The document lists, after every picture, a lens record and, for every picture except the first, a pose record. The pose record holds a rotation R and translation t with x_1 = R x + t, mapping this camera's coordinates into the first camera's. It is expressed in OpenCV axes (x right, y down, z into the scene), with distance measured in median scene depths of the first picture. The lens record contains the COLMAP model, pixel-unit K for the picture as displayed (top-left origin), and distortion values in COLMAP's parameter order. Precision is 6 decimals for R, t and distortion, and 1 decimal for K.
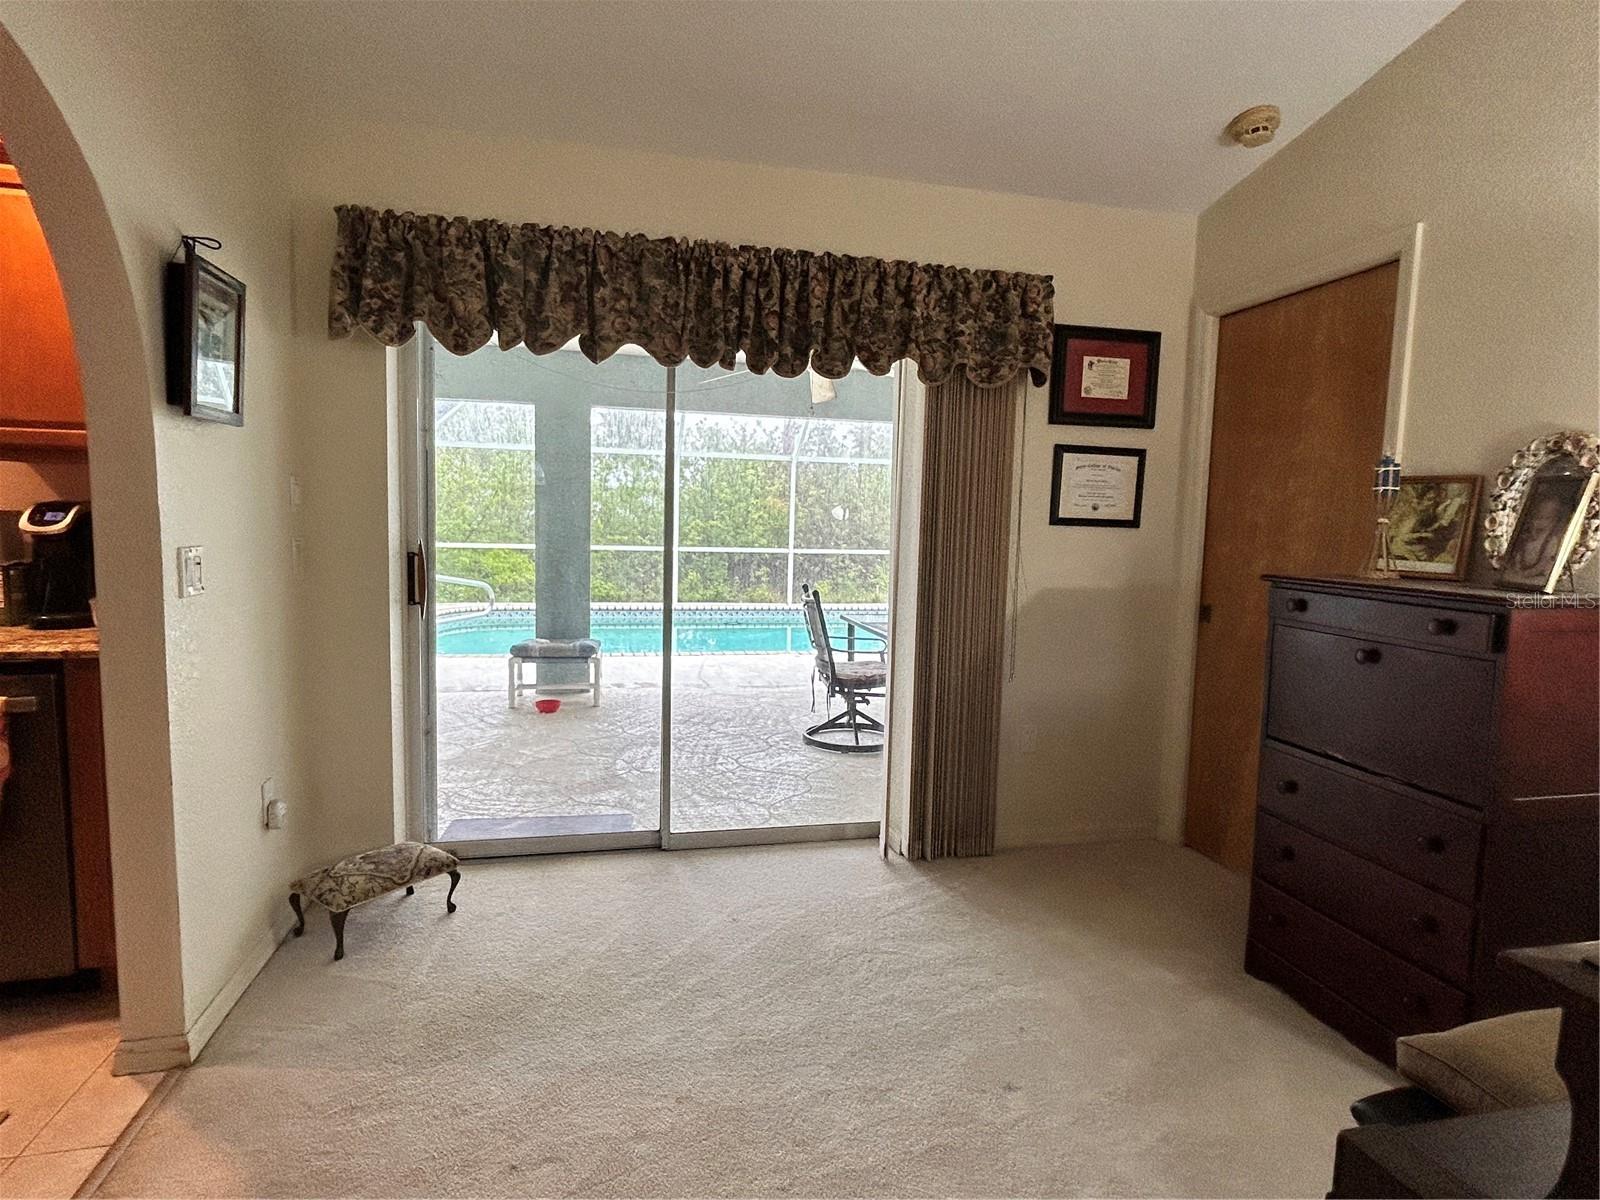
lens RADIAL K [[866.4, 0, 805.8], [0, 866.4, 598.4], [0, 0, 1]] dist [-0.005260, -0.000090]
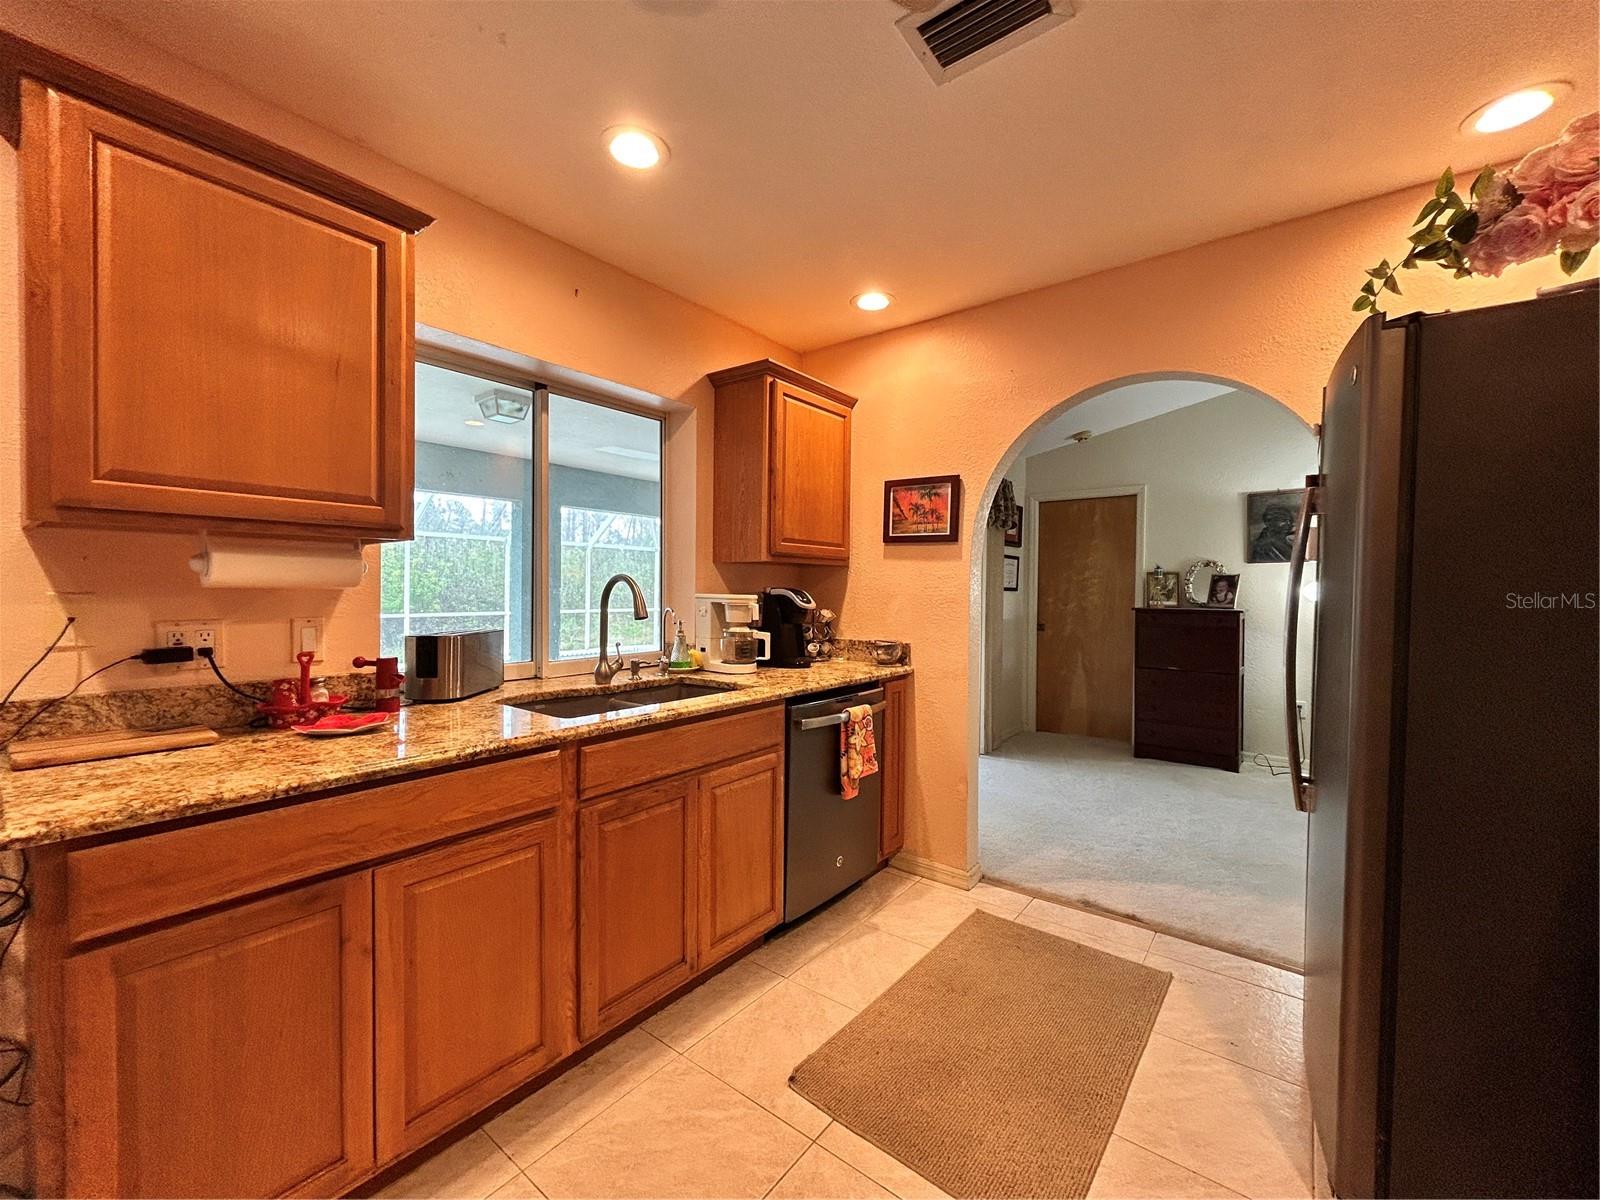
lens RADIAL K [[649.9, 0, 800.0], [0, 649.9, 600.0], [0, 0, 1]] dist [-0.000497, -0.000020]
pose [[0.774799, -0.022152, 0.631819, -1.204328], [0.064393, 0.996954, -0.044012, -0.022529], [-0.628919, 0.074785, 0.773866, 0.056841]]
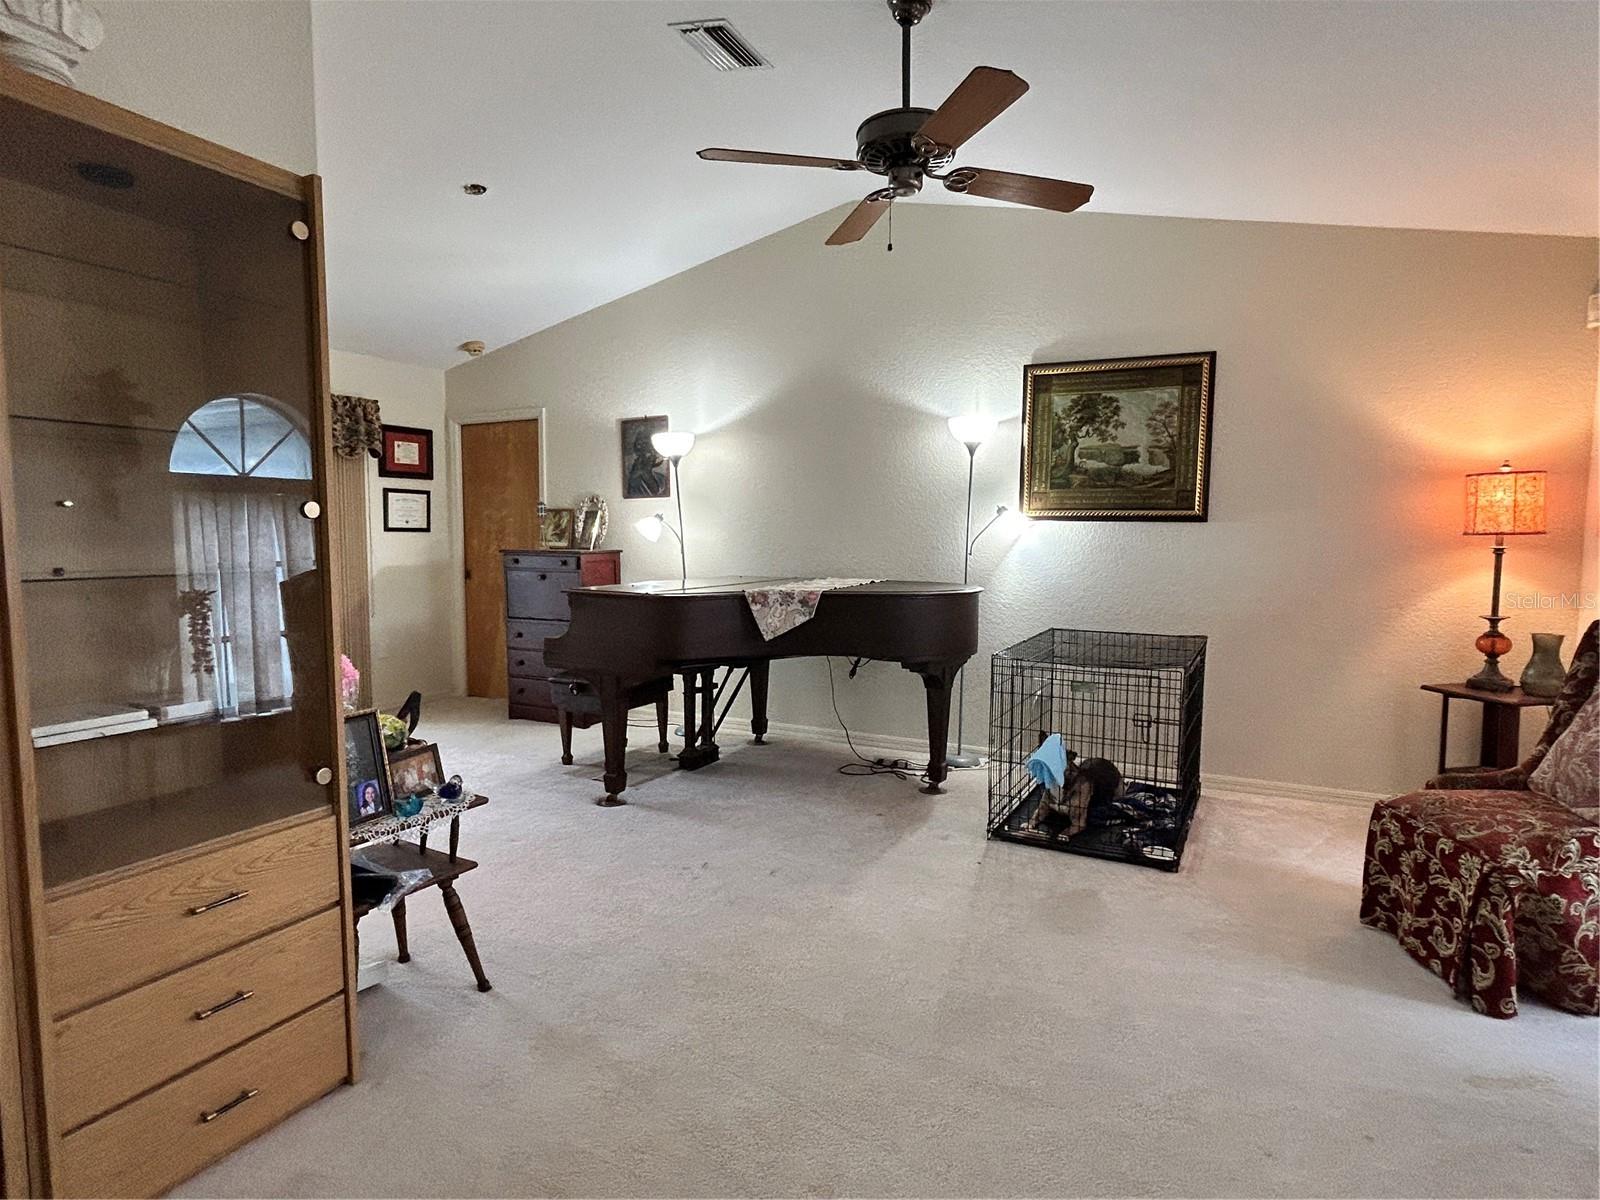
lens RADIAL K [[866.4, 0, 805.8], [0, 866.4, 598.4], [0, 0, 1]] dist [-0.005260, -0.000090]
pose [[0.639242, -0.080845, 0.764744, -0.587987], [0.085135, 0.995786, 0.034107, 0.072728], [-0.764279, 0.043304, 0.643430, -0.897003]]
